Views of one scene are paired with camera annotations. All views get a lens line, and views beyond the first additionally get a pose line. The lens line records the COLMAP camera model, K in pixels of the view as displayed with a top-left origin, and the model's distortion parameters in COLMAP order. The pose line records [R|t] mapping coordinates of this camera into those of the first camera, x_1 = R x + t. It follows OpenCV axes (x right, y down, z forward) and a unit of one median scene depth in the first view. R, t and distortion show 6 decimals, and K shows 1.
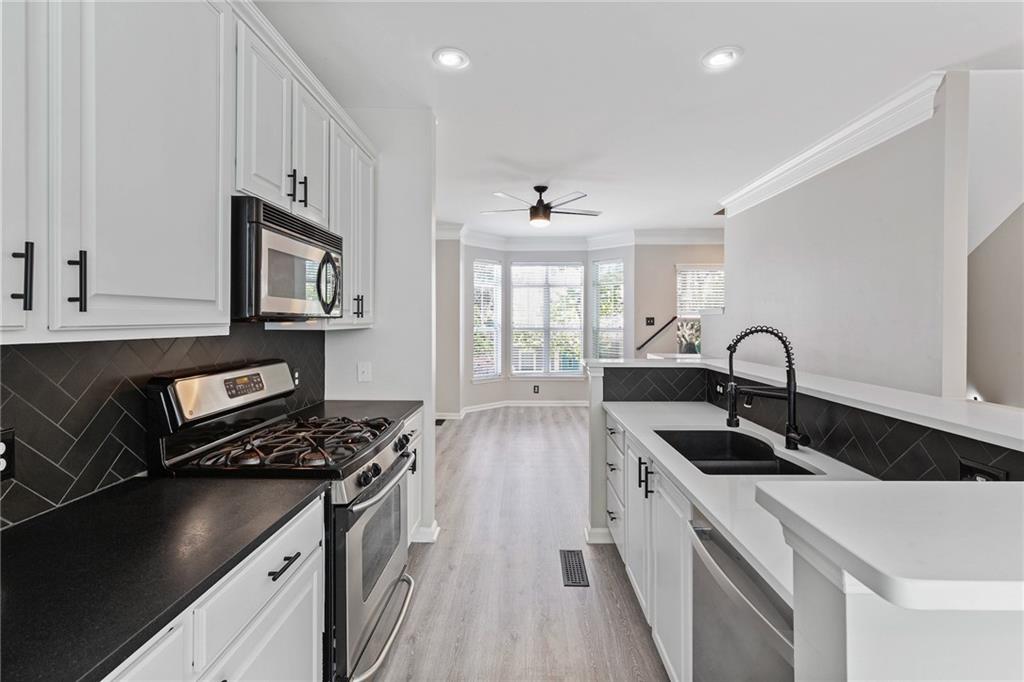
lens RADIAL K [[472.6, 0, 517.2], [0, 472.6, 322.6], [0, 0, 1]] dist [0.001029, 0.000613]
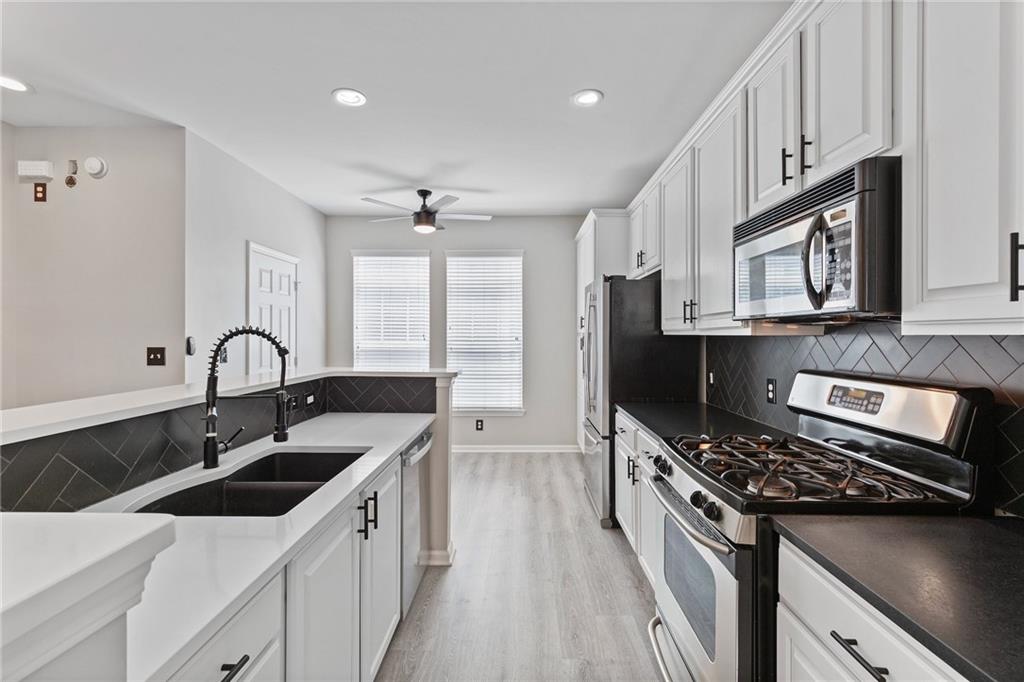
lens RADIAL K [[467.4, 0, 517.8], [0, 467.4, 337.9], [0, 0, 1]] dist [0.001975, 0.000091]
pose [[-0.999974, -0.003183, -0.006538, 0.022797], [-0.003246, 0.999949, 0.009612, 0.016640], [0.006507, 0.009633, -0.999932, 1.639779]]
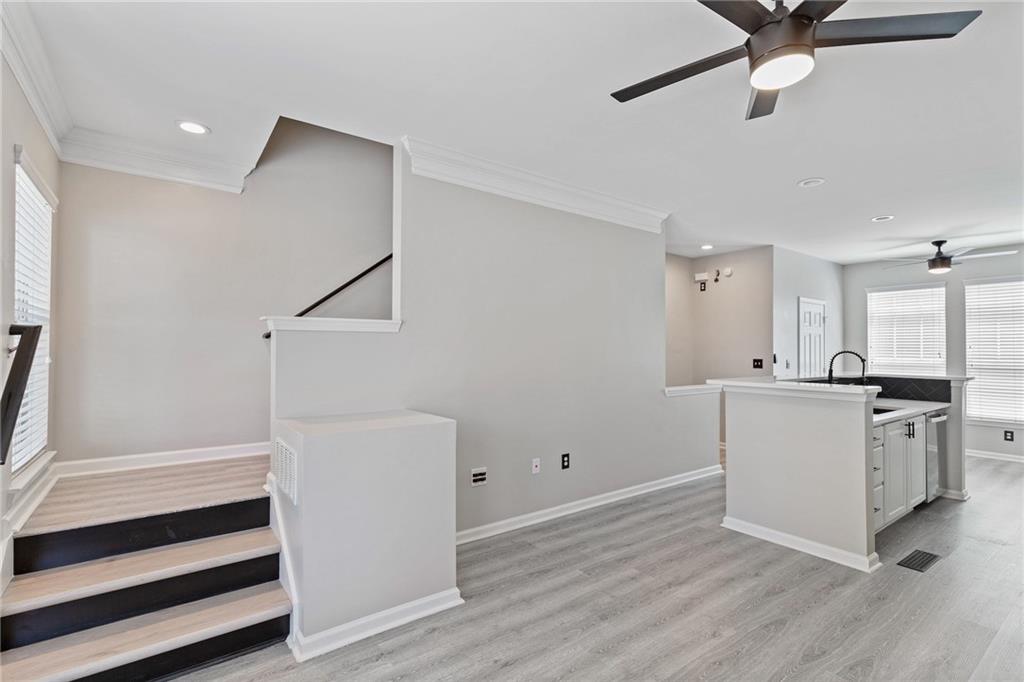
lens RADIAL K [[471.9, 0, 512.3], [0, 471.9, 344.6], [0, 0, 1]] dist [0.012793, -0.000535]
pose [[-0.605346, 0.007283, 0.795929, -0.266008], [-0.001130, 0.999949, -0.010009, 0.005345], [-0.795961, -0.006958, -0.605308, 3.167855]]
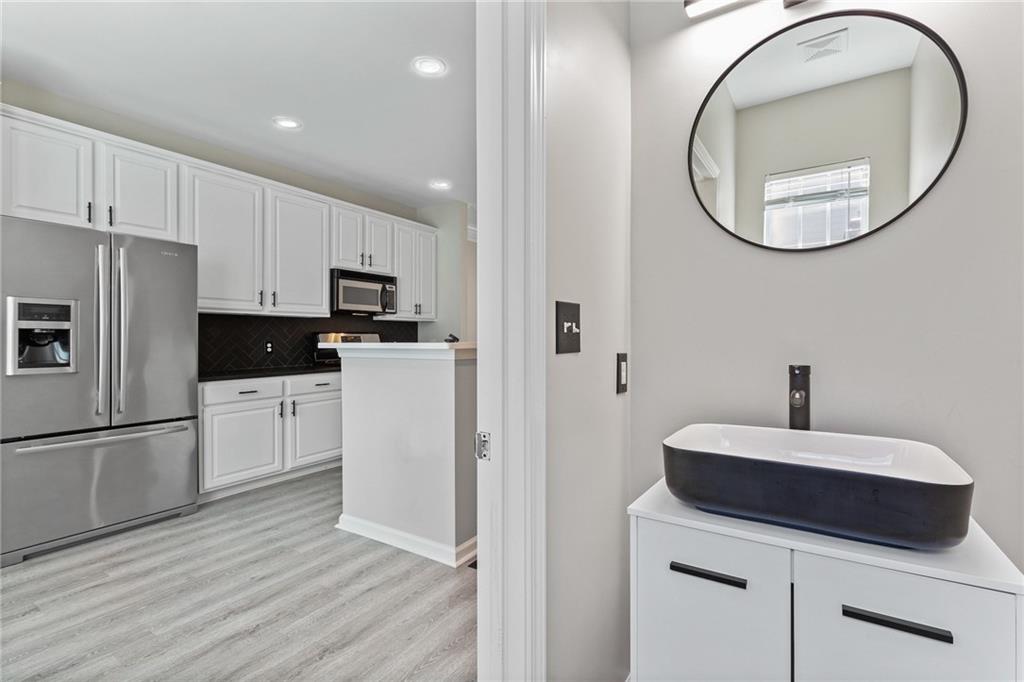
lens RADIAL K [[467.4, 0, 517.8], [0, 467.4, 337.9], [0, 0, 1]] dist [0.001975, 0.000091]
pose [[0.850968, 0.002350, -0.525213, 1.342539], [-0.002688, 0.999996, 0.000119, 0.107818], [0.525211, 0.001311, 0.850971, -0.592496]]
